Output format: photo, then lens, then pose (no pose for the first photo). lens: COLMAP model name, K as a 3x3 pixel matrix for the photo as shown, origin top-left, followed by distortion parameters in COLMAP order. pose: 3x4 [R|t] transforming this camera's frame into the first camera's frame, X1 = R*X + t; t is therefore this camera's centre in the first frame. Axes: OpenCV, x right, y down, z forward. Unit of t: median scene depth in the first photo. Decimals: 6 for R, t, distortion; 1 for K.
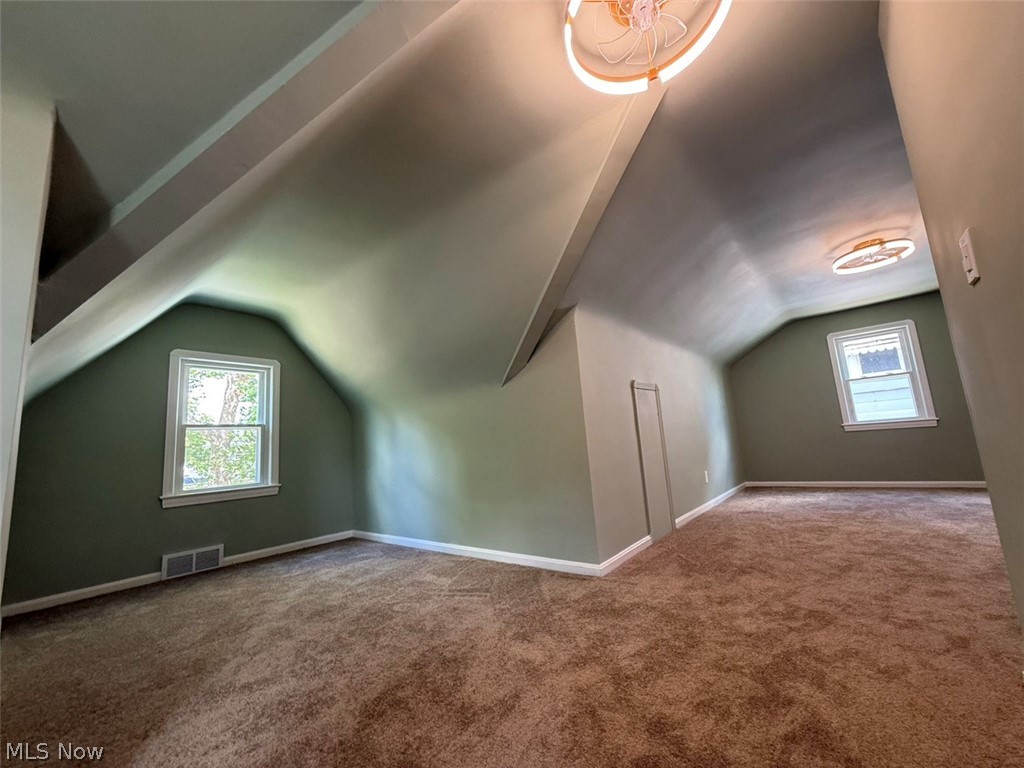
lens RADIAL K [[408.0, 0, 509.1], [0, 408.0, 385.1], [0, 0, 1]] dist [-0.001465, 0.000460]
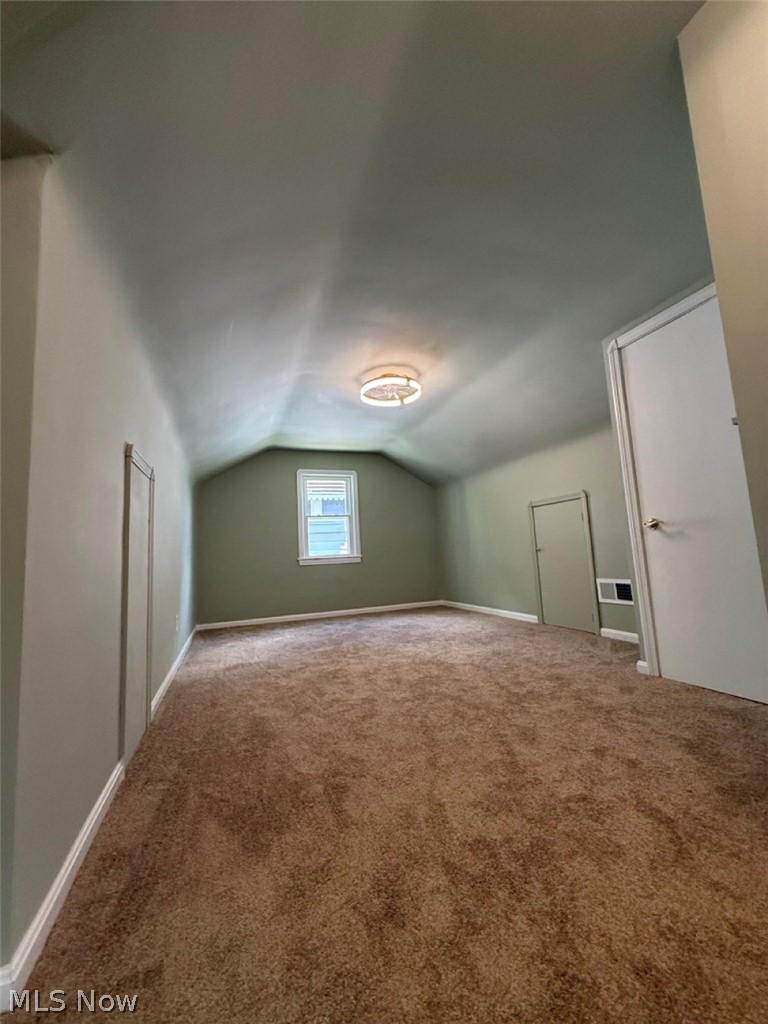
lens RADIAL K [[408.0, 0, 382.3], [0, 408.0, 508.8], [0, 0, 1]] dist [-0.001465, 0.000460]
pose [[0.489140, 0.144773, 0.860106, 0.039457], [-0.112262, 0.988376, -0.102521, 0.088634], [-0.864950, -0.046410, 0.499707, 0.511465]]
